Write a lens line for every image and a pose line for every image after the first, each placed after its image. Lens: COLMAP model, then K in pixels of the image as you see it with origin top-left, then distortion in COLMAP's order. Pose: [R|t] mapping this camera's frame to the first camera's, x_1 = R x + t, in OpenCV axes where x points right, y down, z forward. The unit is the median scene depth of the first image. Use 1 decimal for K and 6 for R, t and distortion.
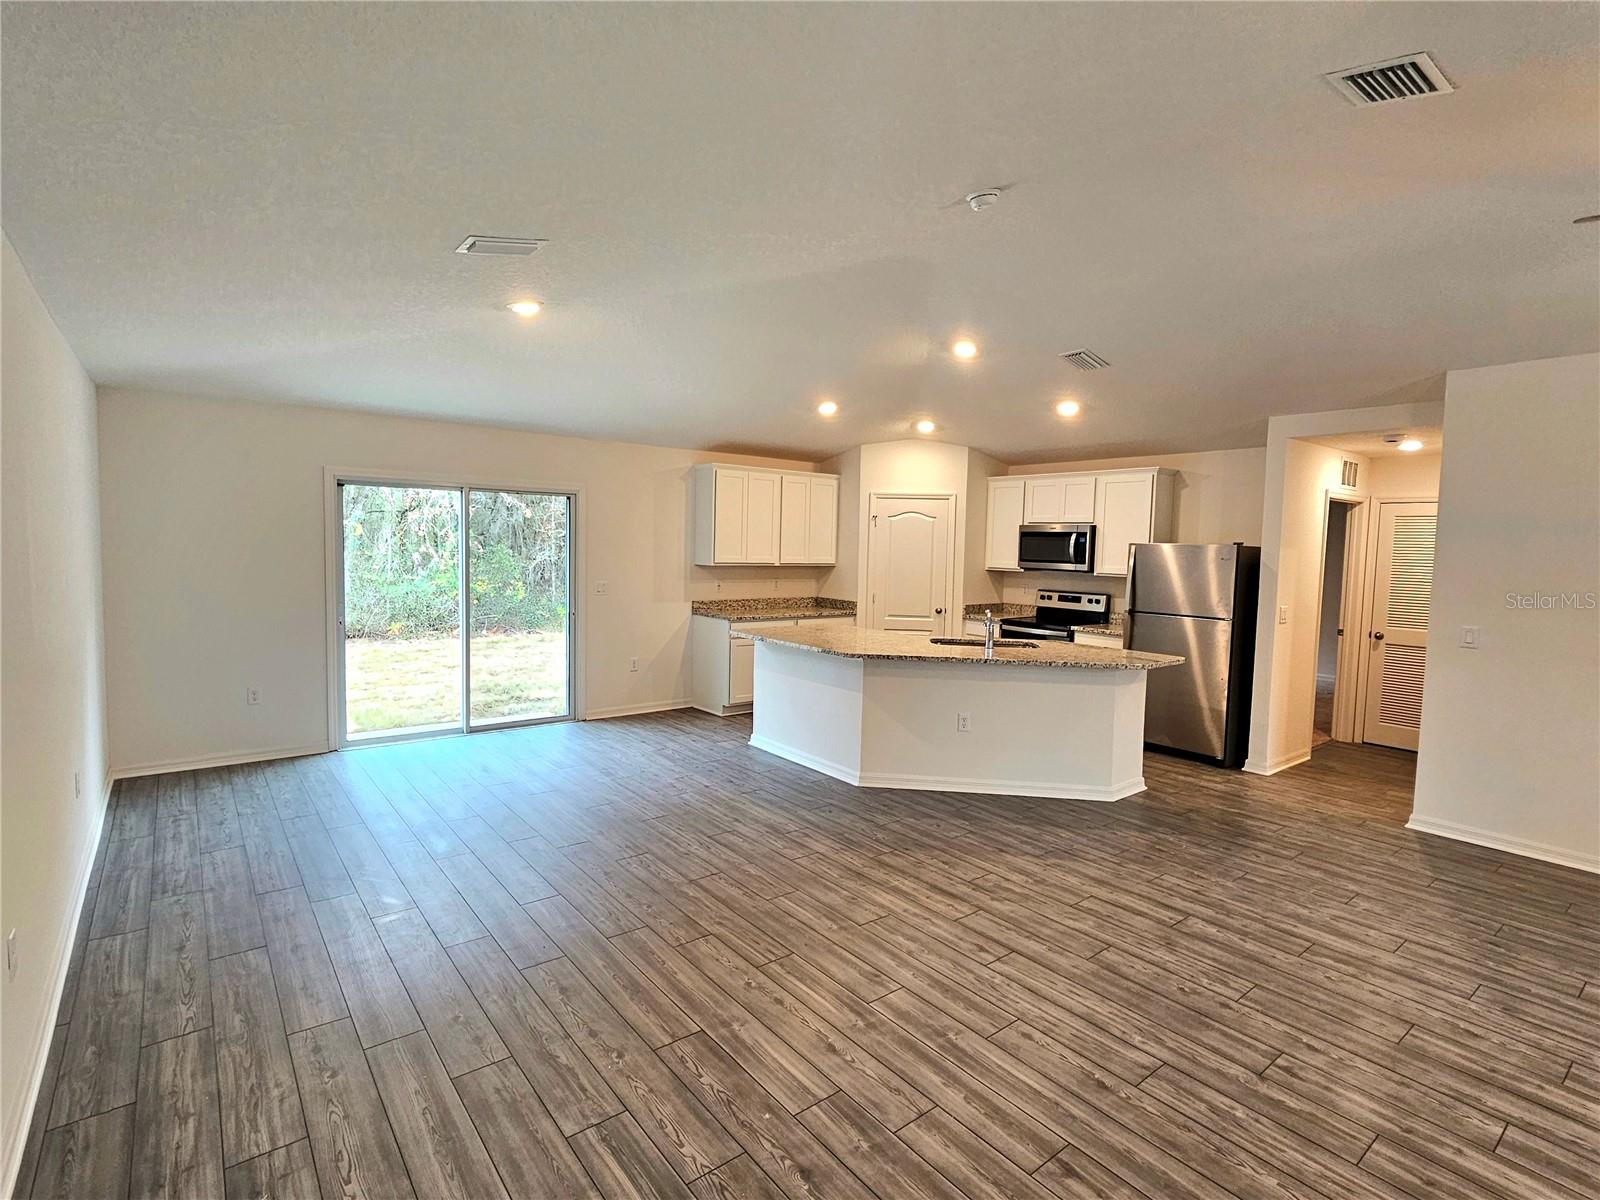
lens RADIAL K [[787.9, 0, 802.4], [0, 787.9, 597.7], [0, 0, 1]] dist [0.001234, 0.000600]
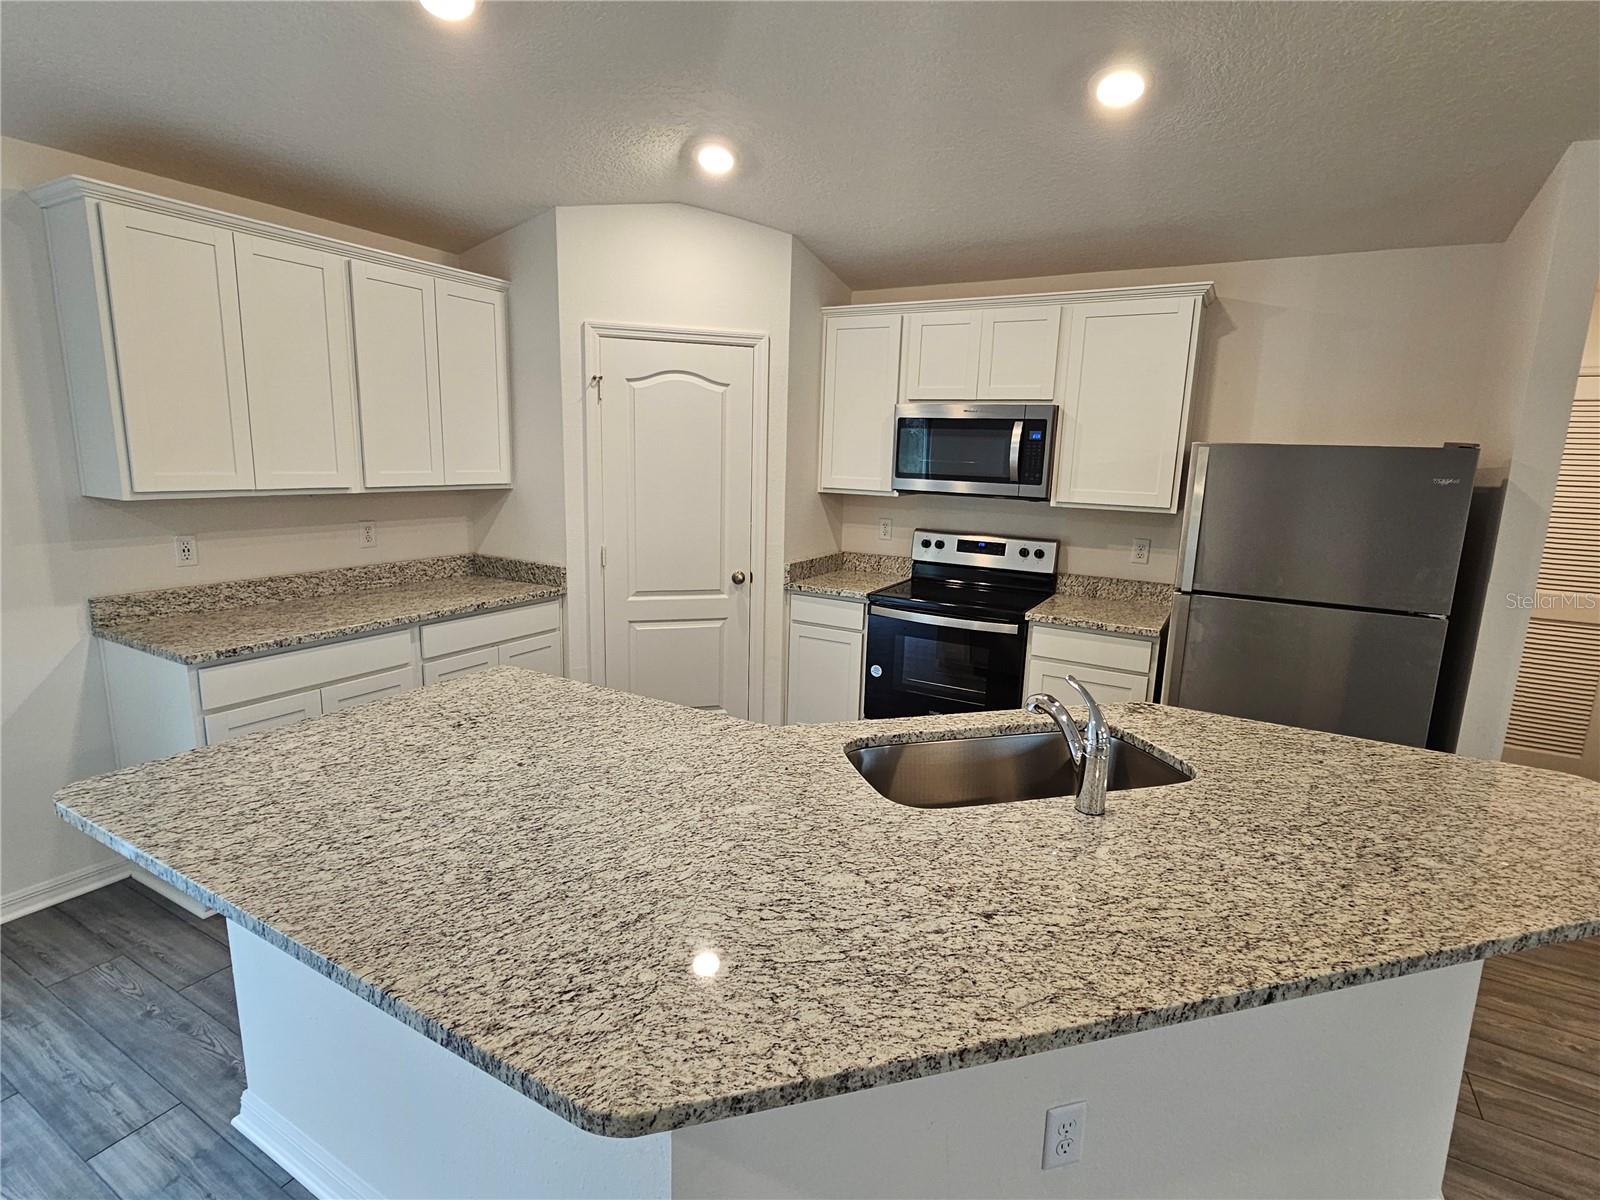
lens RADIAL K [[787.9, 0, 807.6], [0, 787.9, 592.4], [0, 0, 1]] dist [0.001234, 0.000600]
pose [[0.923838, -0.065353, 0.377164, 0.025899], [0.019152, 0.991975, 0.124973, -0.036655], [-0.382305, -0.108231, 0.917676, 0.539111]]
